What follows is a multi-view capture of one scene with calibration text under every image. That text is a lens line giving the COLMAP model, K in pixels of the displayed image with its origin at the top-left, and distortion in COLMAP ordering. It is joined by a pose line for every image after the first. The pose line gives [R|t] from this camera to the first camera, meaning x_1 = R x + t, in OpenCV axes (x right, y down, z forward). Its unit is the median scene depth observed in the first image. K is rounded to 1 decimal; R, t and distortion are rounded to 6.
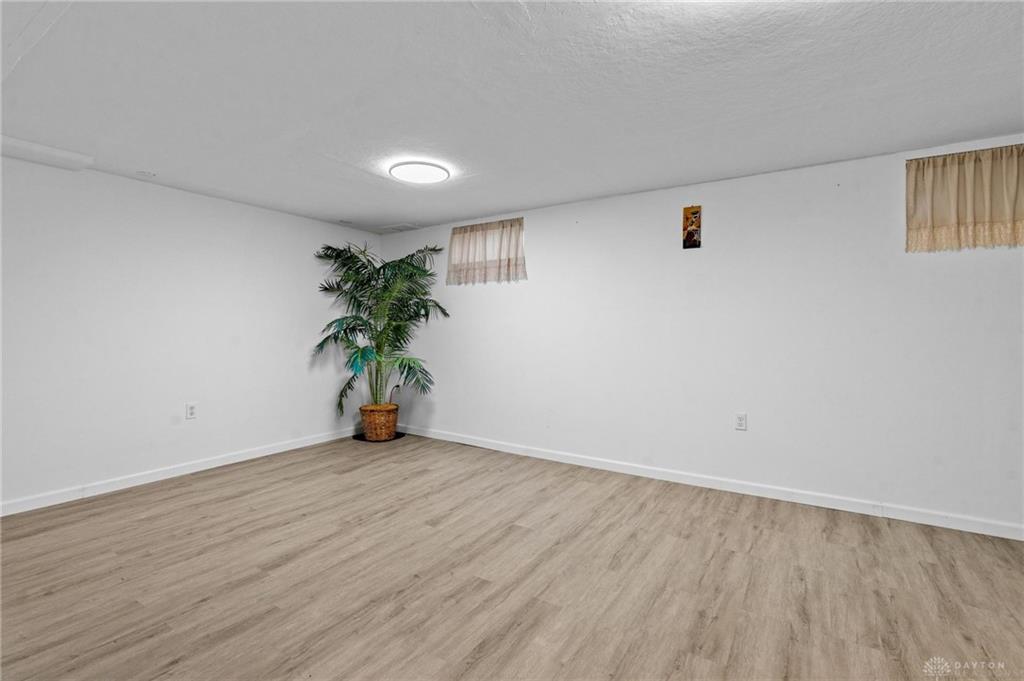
lens RADIAL K [[466.1, 0, 512.0], [0, 466.1, 340.5], [0, 0, 1]] dist [-0.003556, 0.000585]
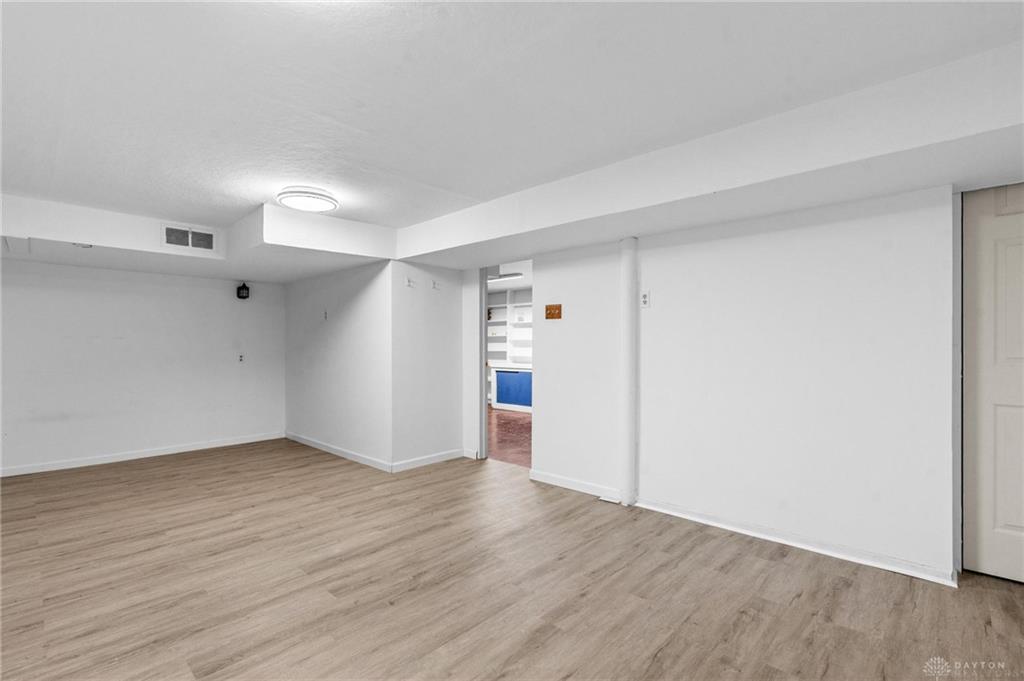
lens RADIAL K [[466.1, 0, 512.0], [0, 466.1, 340.5], [0, 0, 1]] dist [-0.003556, 0.000585]
pose [[-0.980801, 0.003168, 0.194987, -0.678293], [0.005239, 0.999935, 0.010104, -0.054417], [-0.194943, 0.010931, -0.980754, 2.001933]]
